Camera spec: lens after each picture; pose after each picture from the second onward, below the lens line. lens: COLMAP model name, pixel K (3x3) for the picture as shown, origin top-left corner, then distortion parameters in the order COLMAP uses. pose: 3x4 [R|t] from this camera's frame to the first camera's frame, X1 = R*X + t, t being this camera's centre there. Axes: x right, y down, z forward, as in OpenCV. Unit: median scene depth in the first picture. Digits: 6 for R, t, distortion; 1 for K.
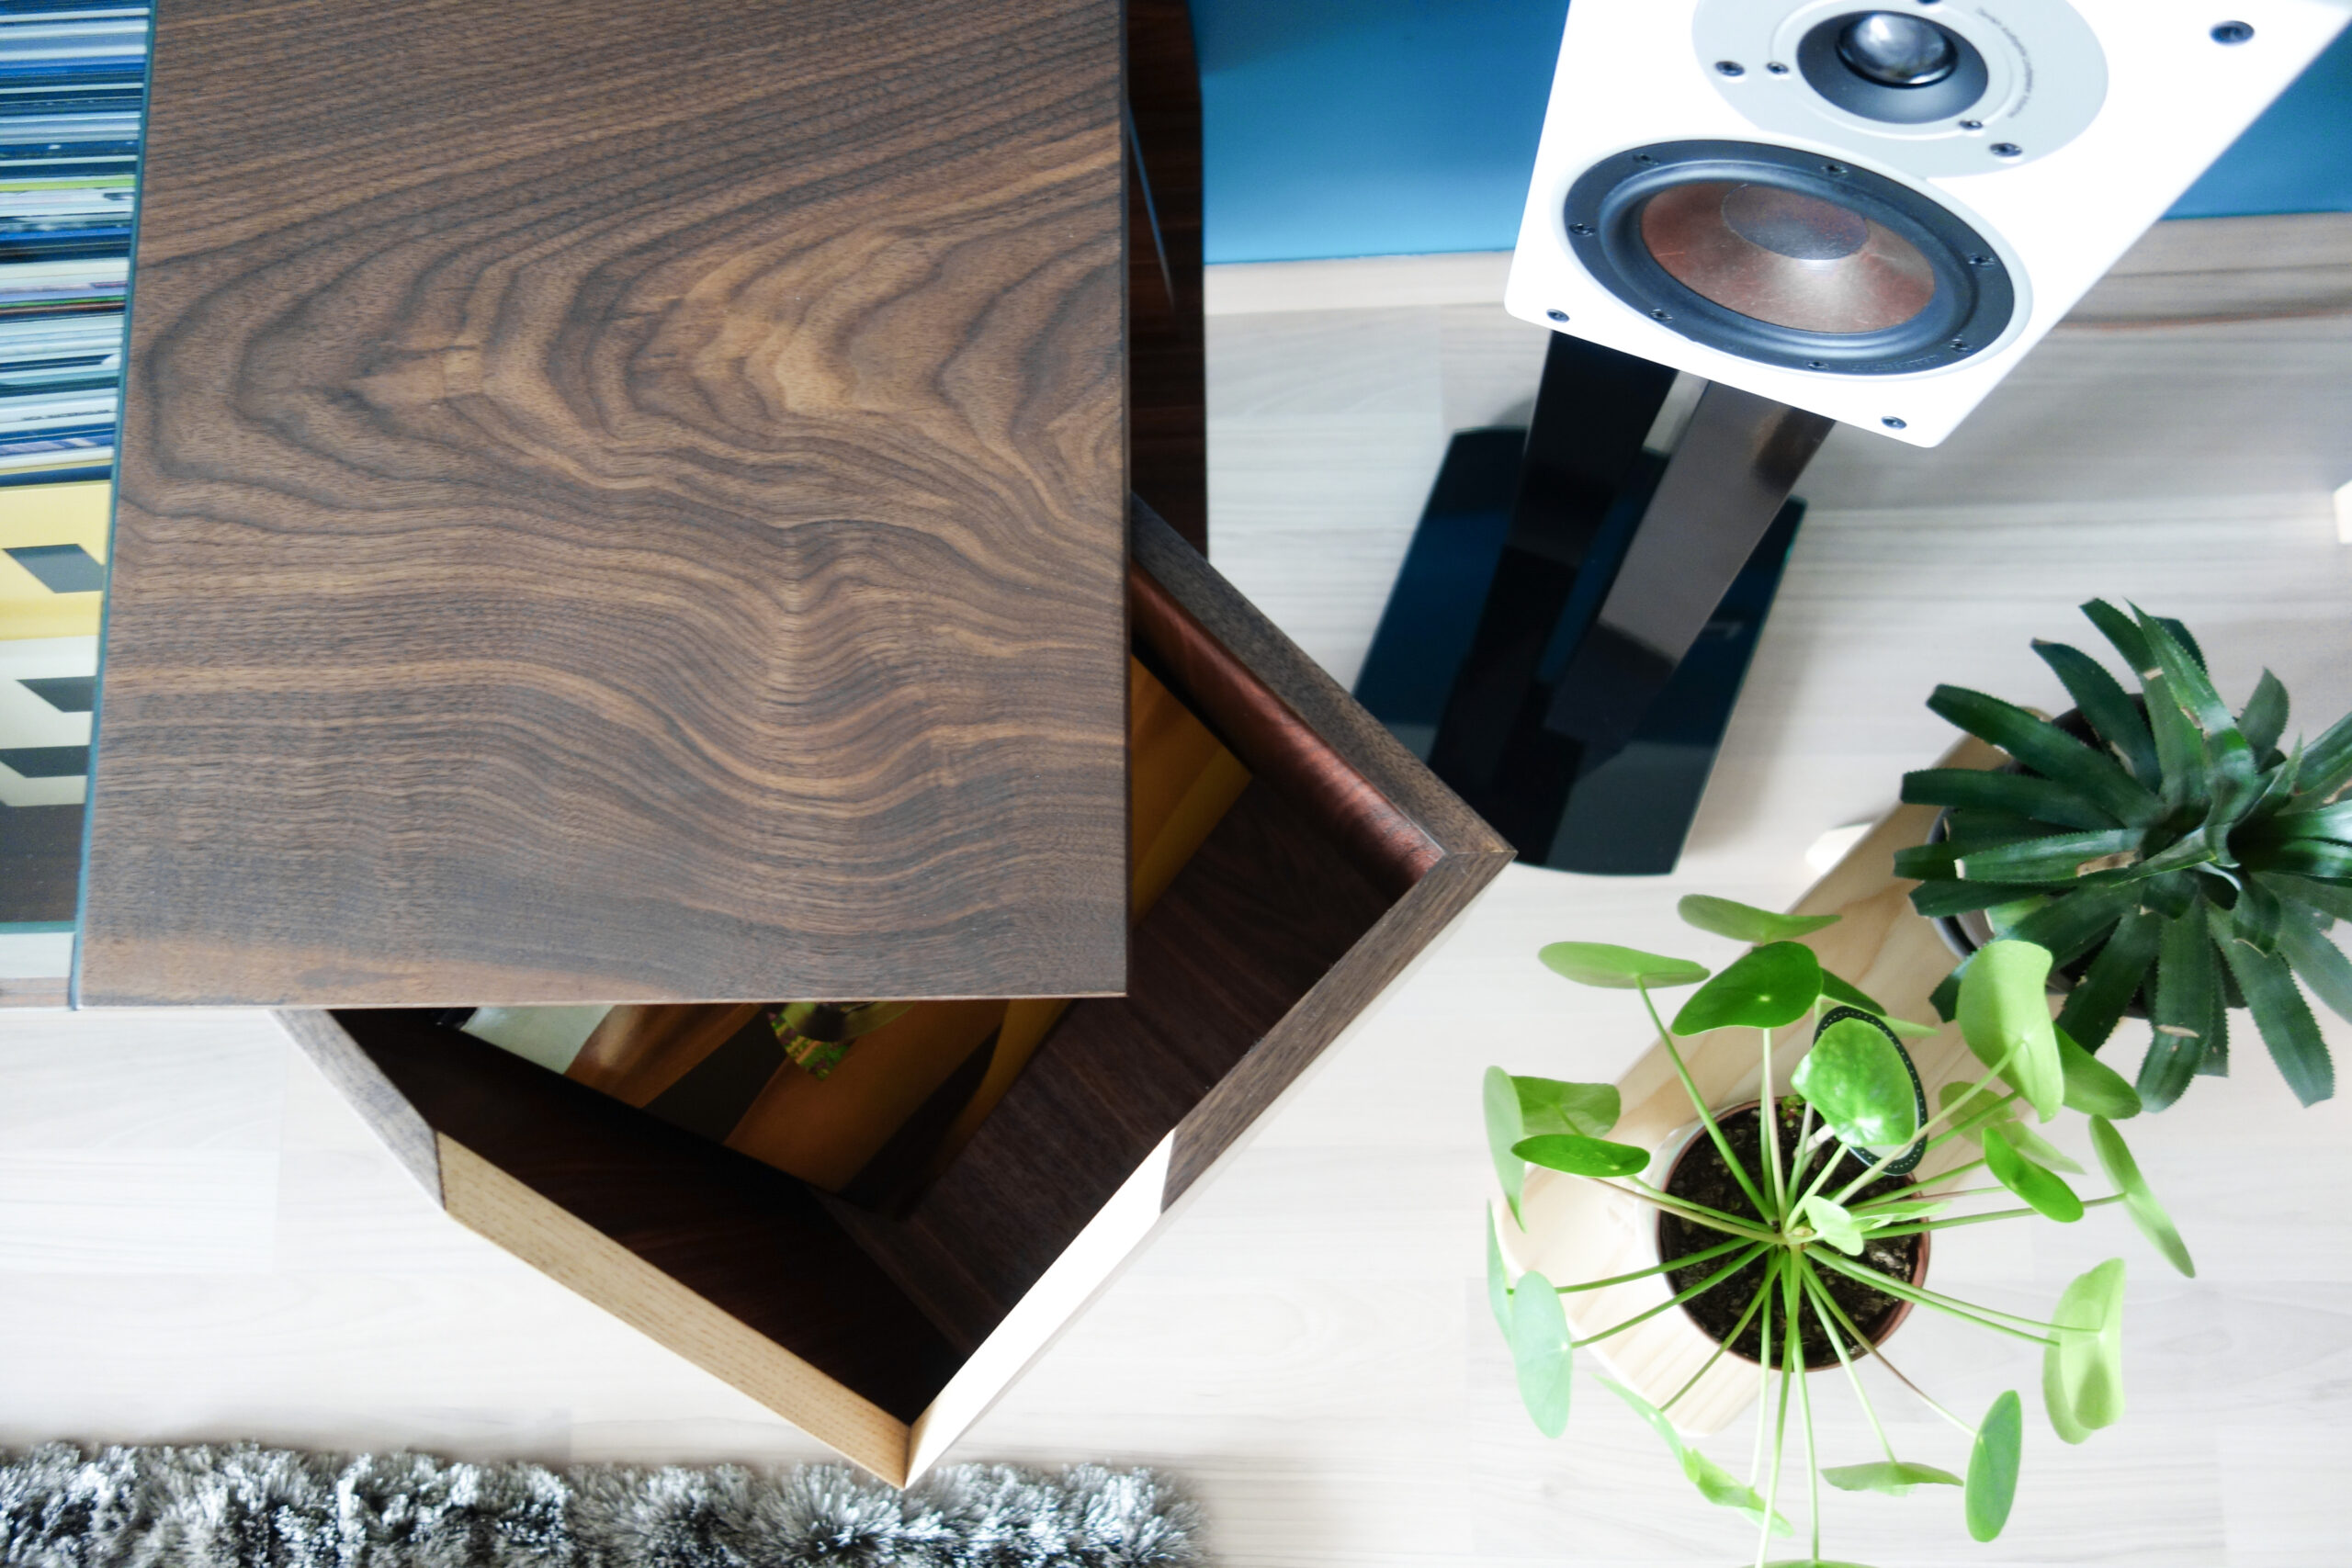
lens RADIAL K [[1888.6, 0, 1176.0], [0, 1888.6, 784.0], [0, 0, 1]] dist [-0.004282, -0.003010]
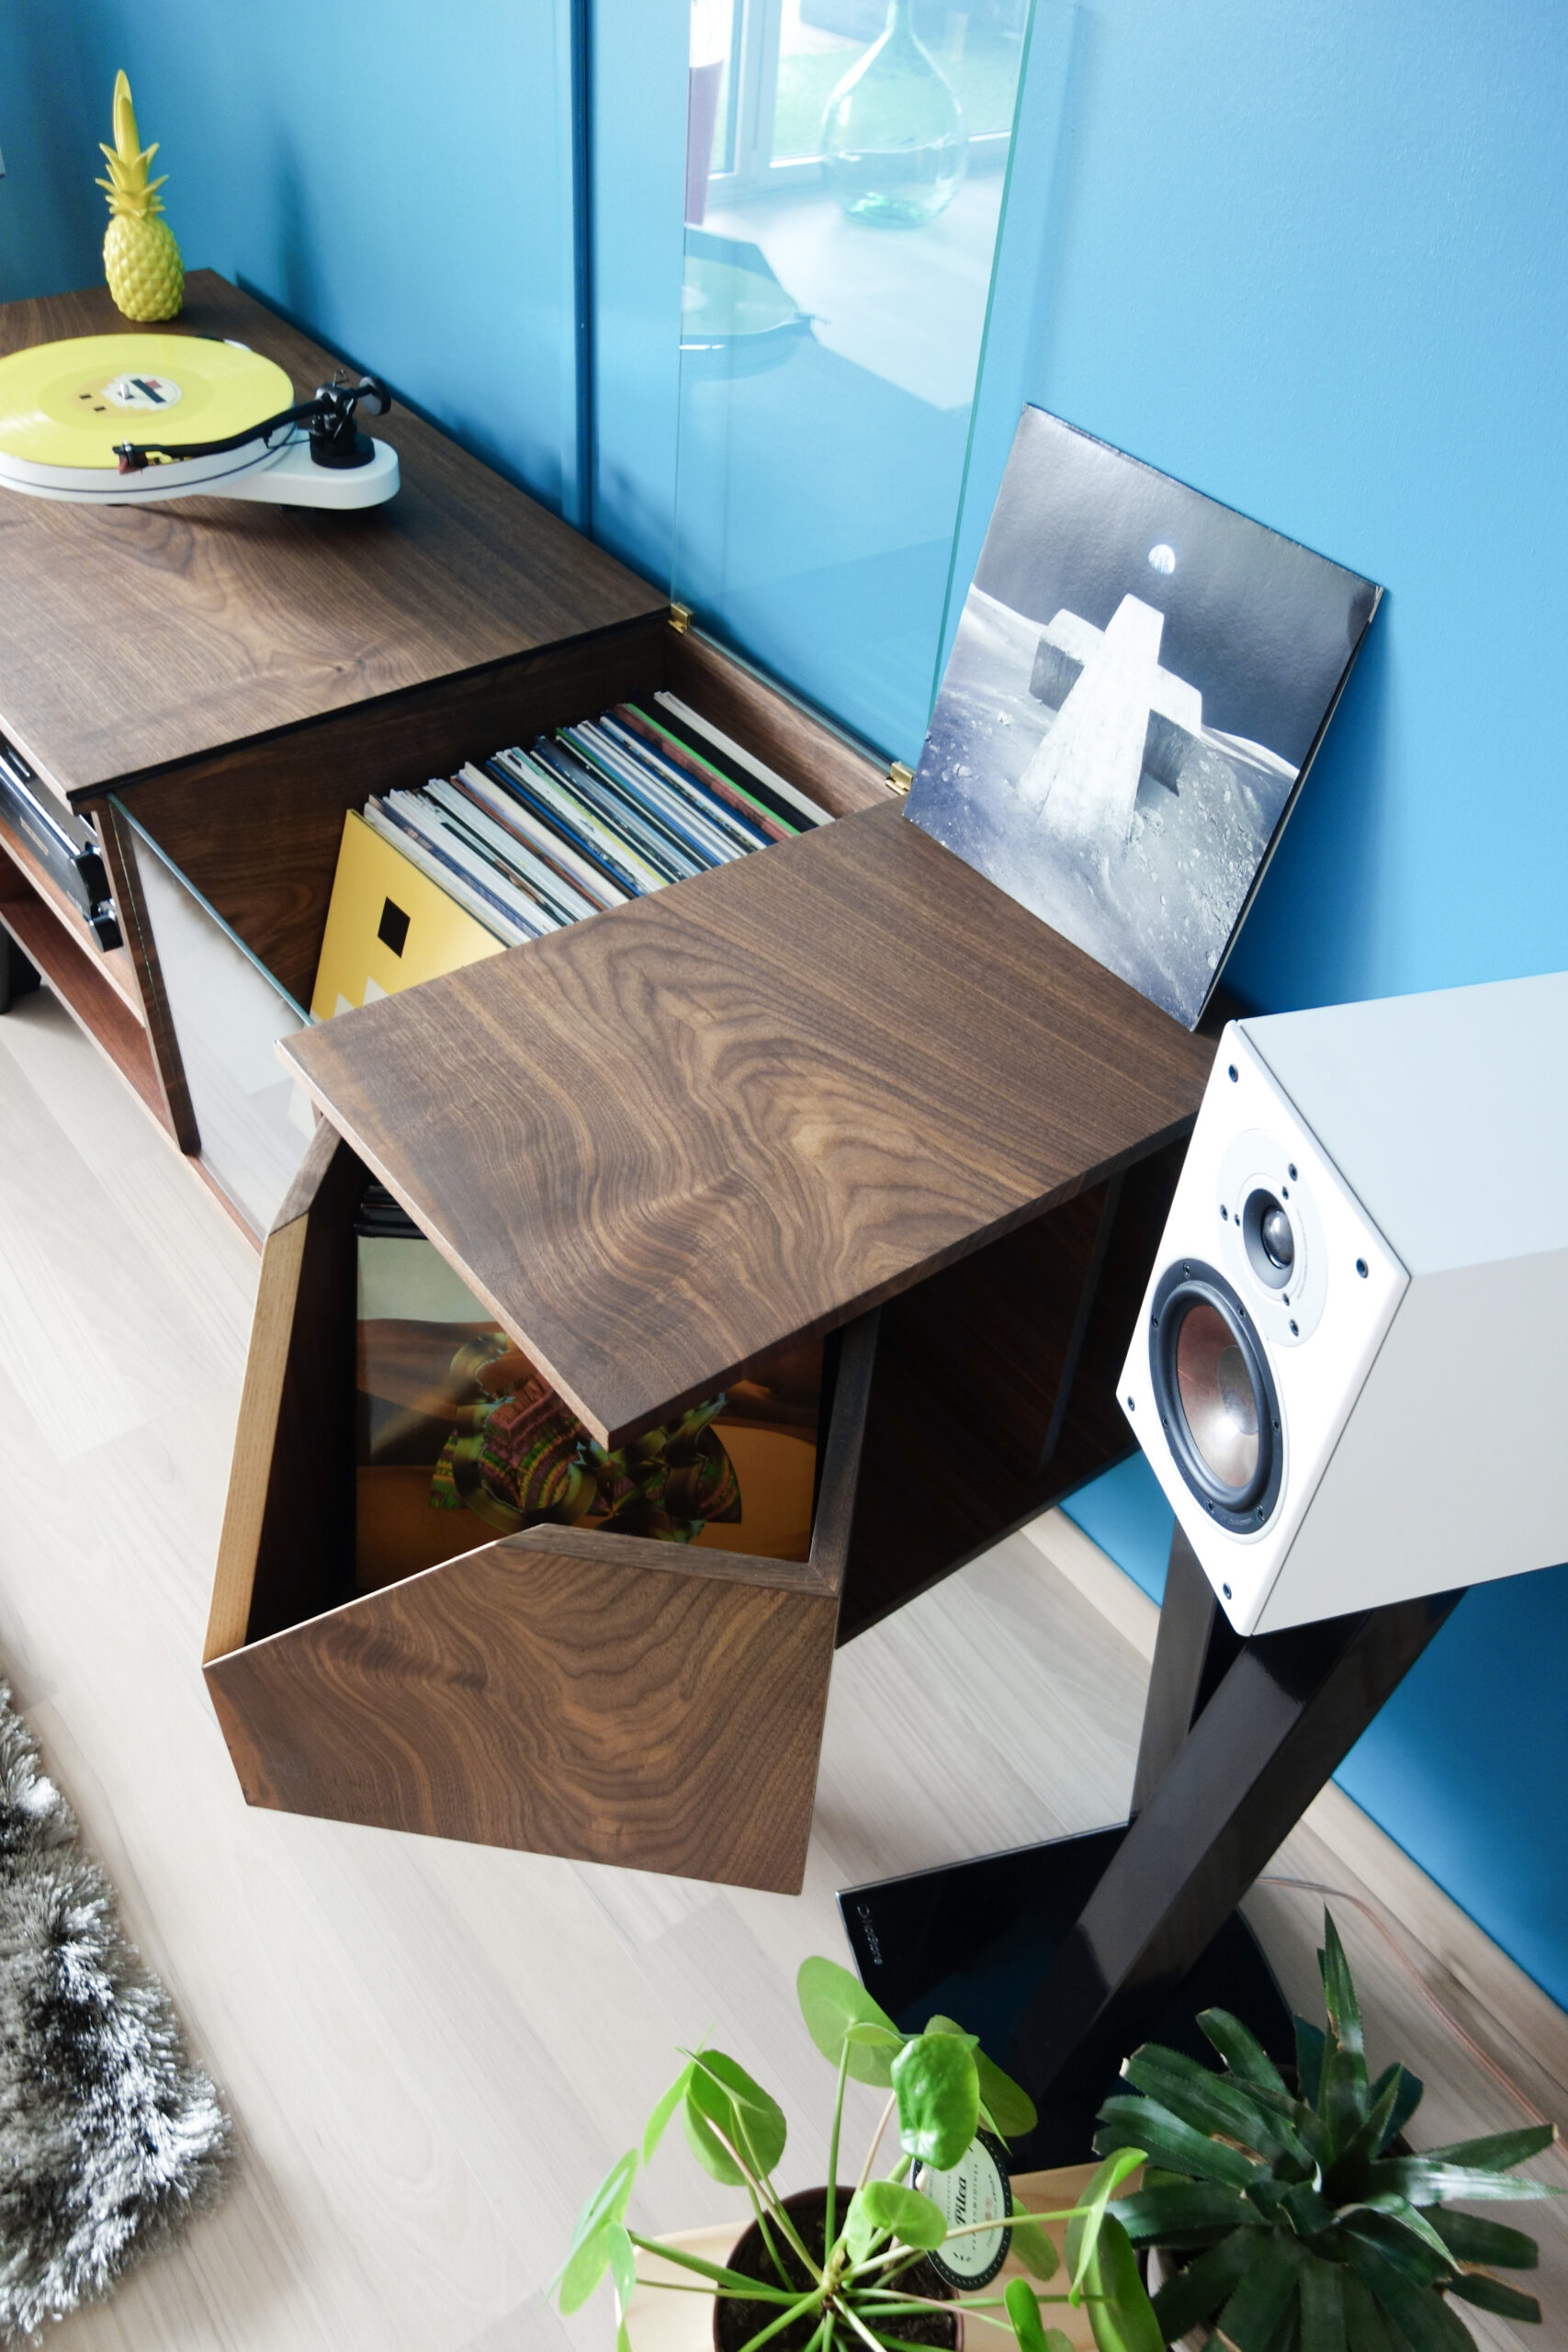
lens RADIAL K [[1888.6, 0, 784.0], [0, 1888.6, 1176.0], [0, 0, 1]] dist [-0.004282, -0.003010]
pose [[0.588972, 0.645191, -0.486663, 0.623658], [-0.808021, 0.481013, -0.340188, 0.389240], [0.014605, 0.593595, 0.804631, -0.328956]]
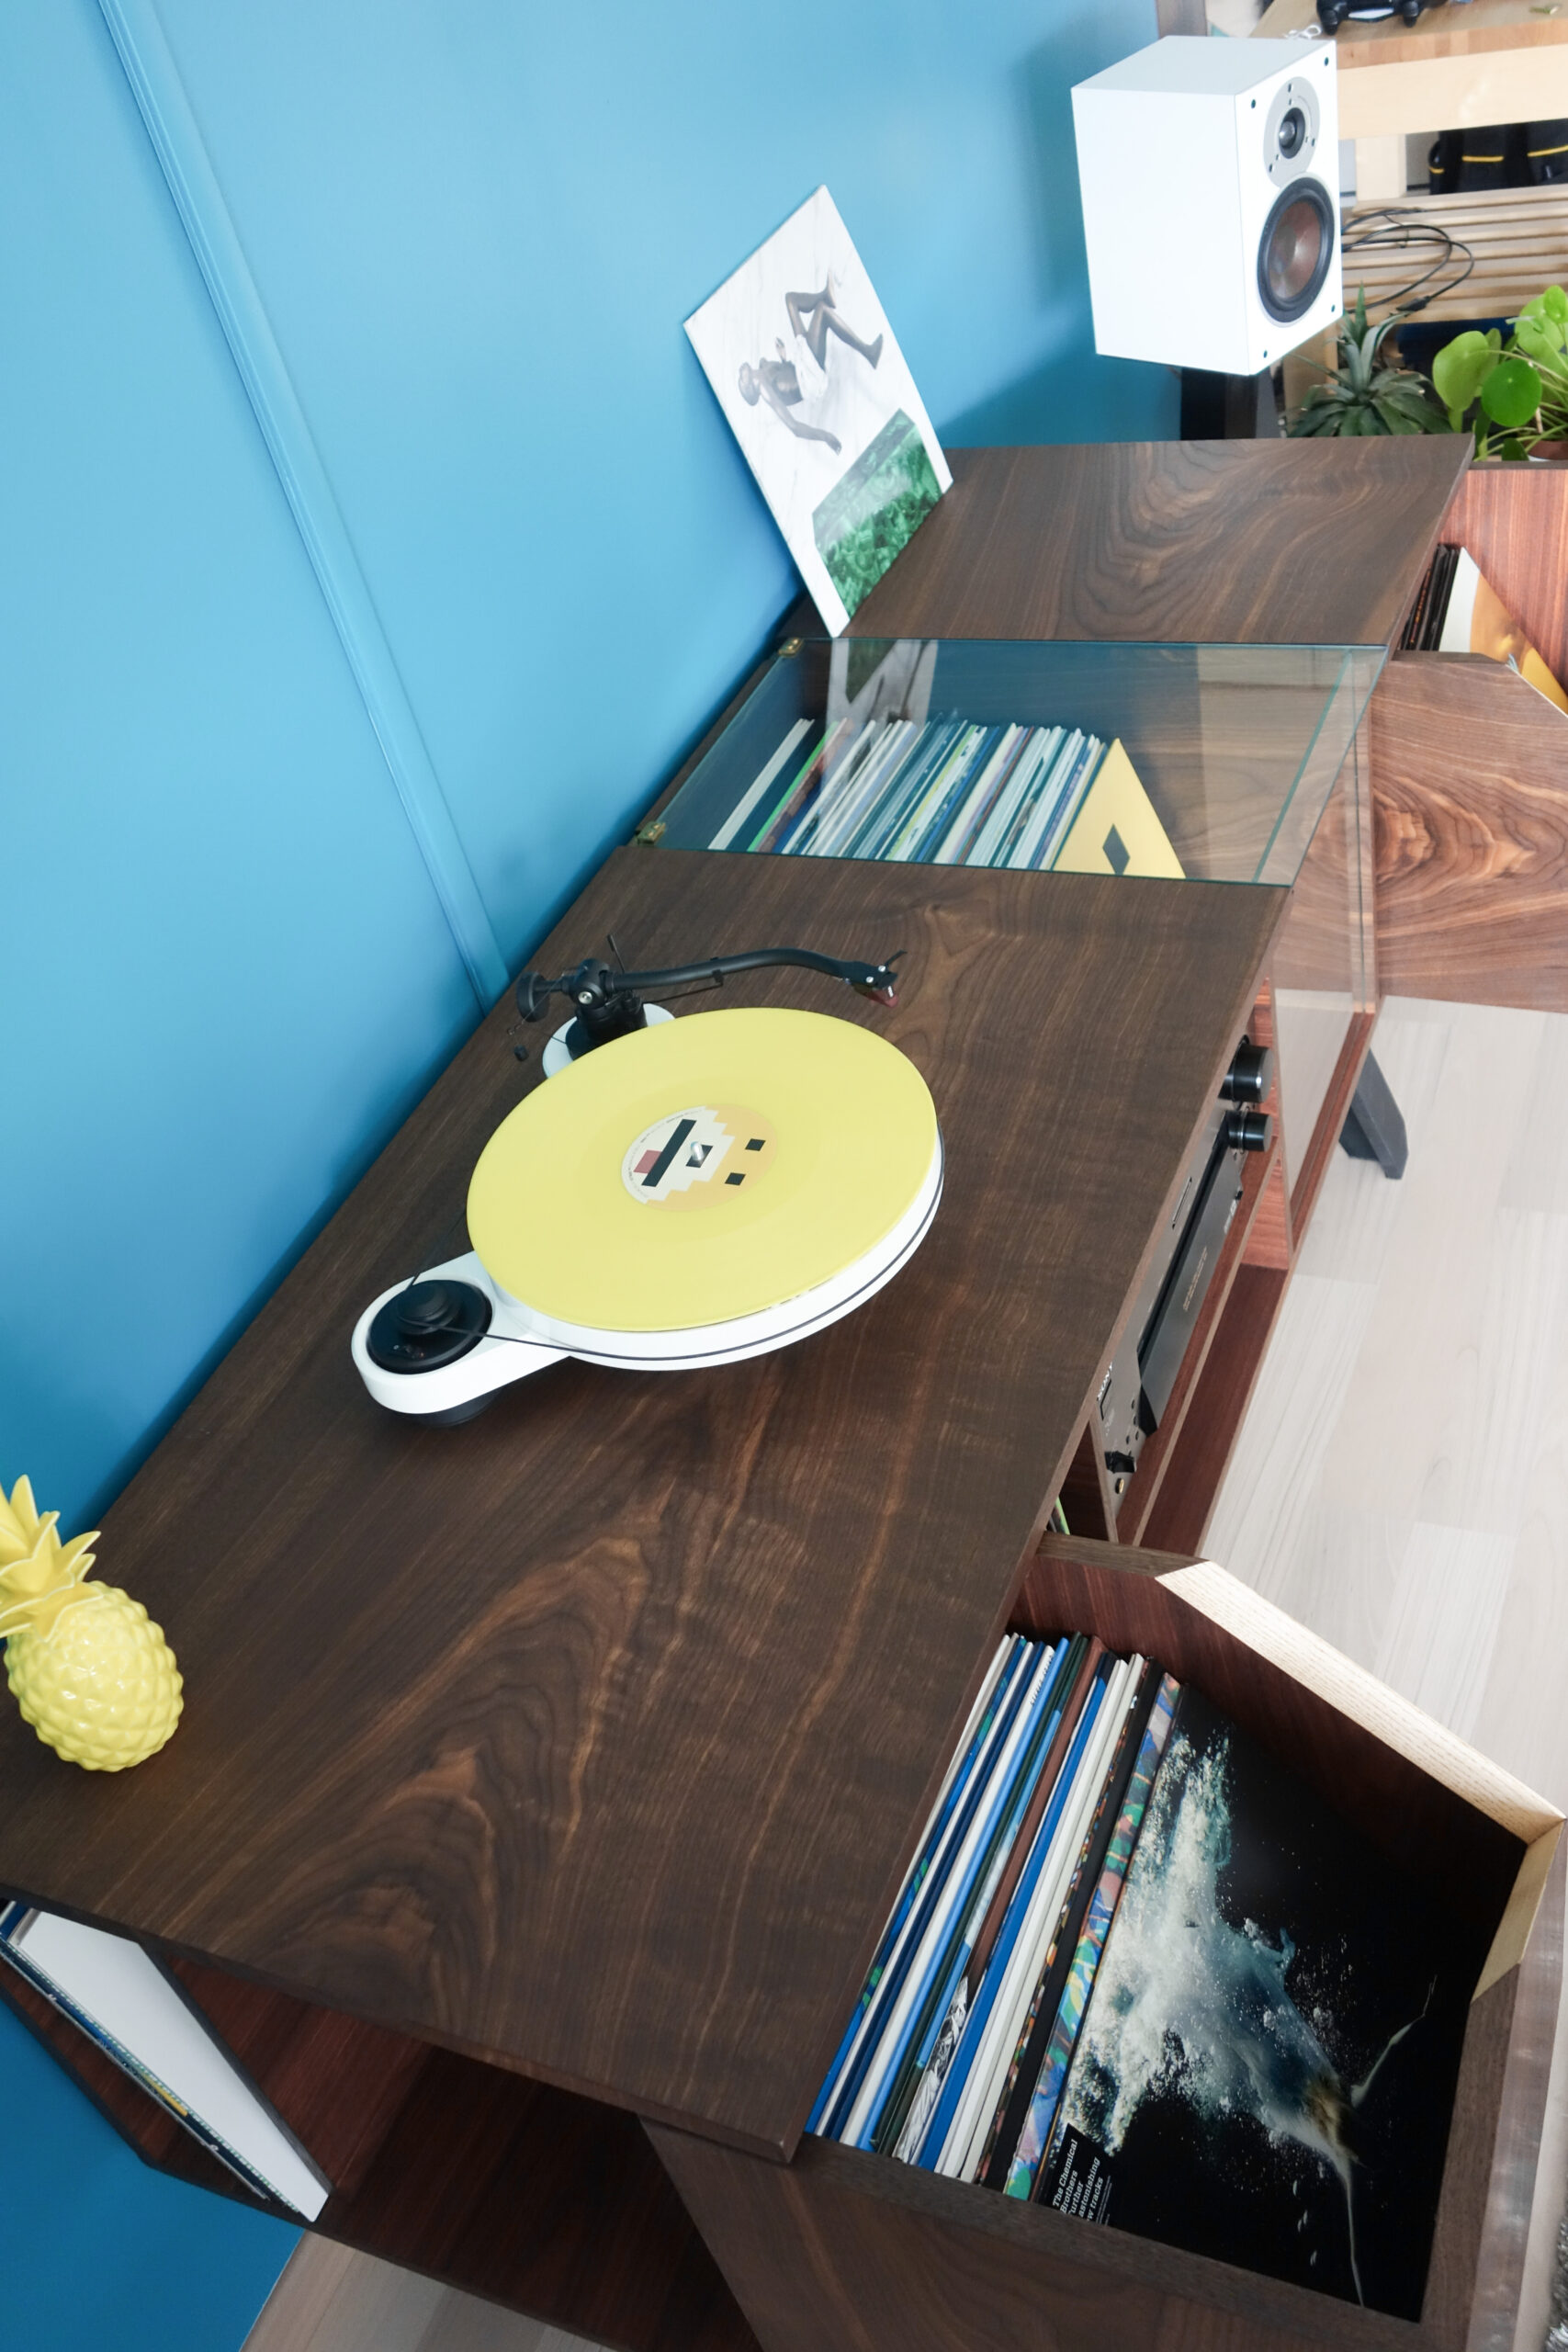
lens RADIAL K [[2128.4, 0, 784.0], [0, 2128.4, 1176.0], [0, 0, 1]] dist [-0.001335, 0.006147]
pose [[0.410818, -0.598726, 0.687572, -2.805657], [0.911034, 0.240389, -0.335008, 0.428609], [0.035293, 0.764029, 0.644216, -0.120029]]
